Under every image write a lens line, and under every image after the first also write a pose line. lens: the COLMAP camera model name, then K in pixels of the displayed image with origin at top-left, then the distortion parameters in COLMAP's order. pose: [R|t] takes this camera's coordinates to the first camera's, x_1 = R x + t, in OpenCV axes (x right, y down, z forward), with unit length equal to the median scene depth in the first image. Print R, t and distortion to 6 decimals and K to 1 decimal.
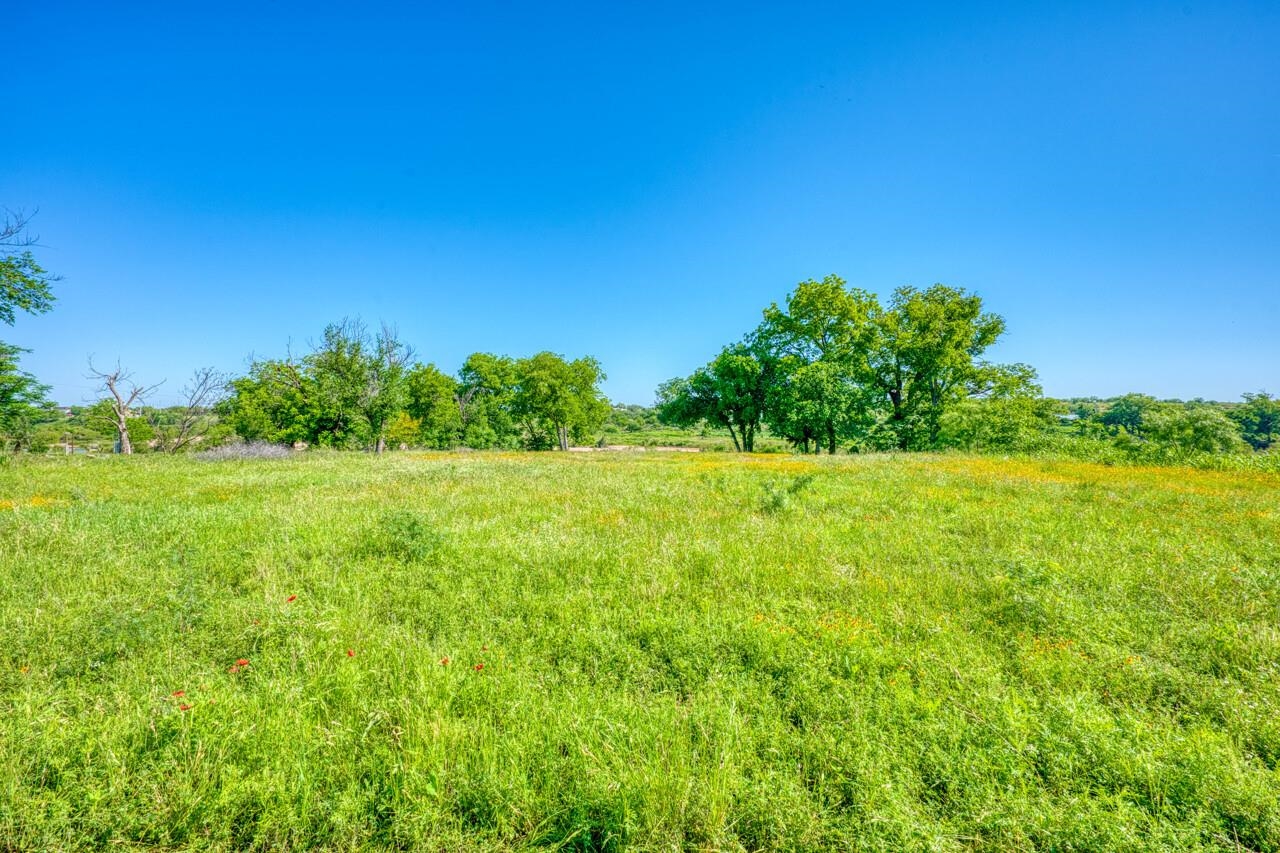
lens RADIAL K [[516.3, 0, 636.7], [0, 516.3, 424.9], [0, 0, 1]] dist [0.001220, 0.000355]
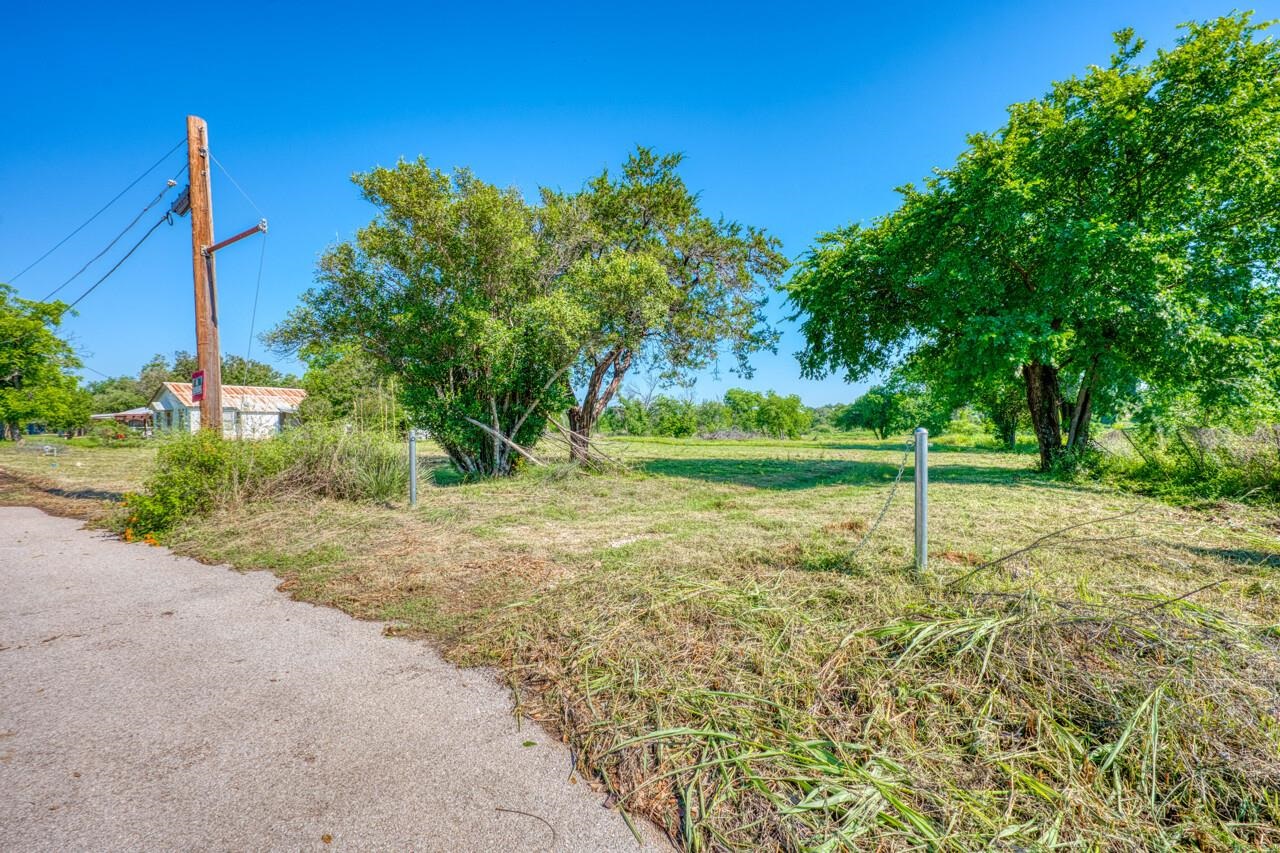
lens RADIAL K [[516.3, 0, 634.9], [0, 516.3, 426.5], [0, 0, 1]] dist [0.001220, 0.000355]
pose [[0.914062, -0.010640, -0.405434, 0.148921], [0.011843, 0.999930, 0.000459, -0.018514], [0.405401, -0.005221, 0.914124, -1.072222]]
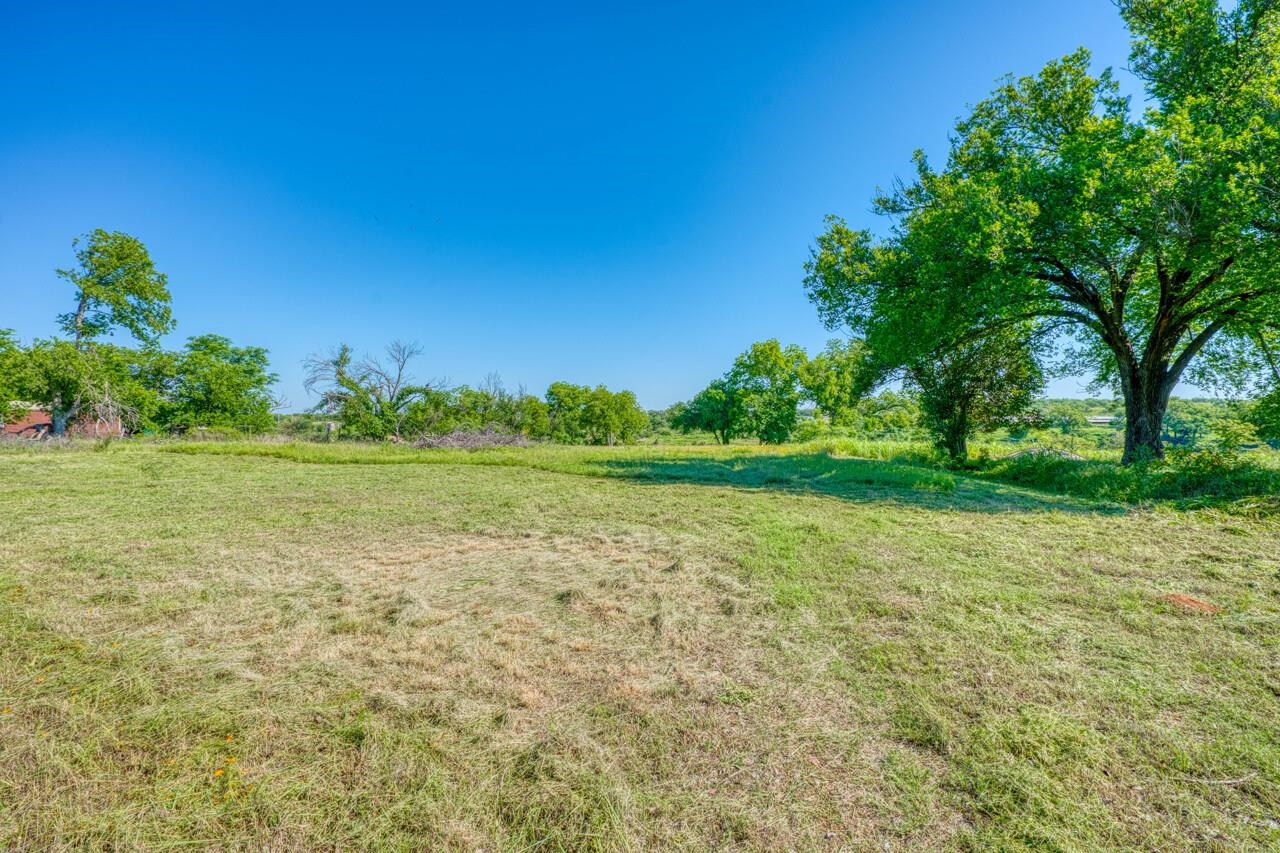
lens RADIAL K [[516.3, 0, 639.5], [0, 516.3, 426.5], [0, 0, 1]] dist [0.001220, 0.000355]
pose [[0.992834, -0.004775, -0.119407, 0.142512], [0.004606, 0.999988, -0.001697, -0.011564], [0.119413, 0.001135, 0.992844, -0.608213]]
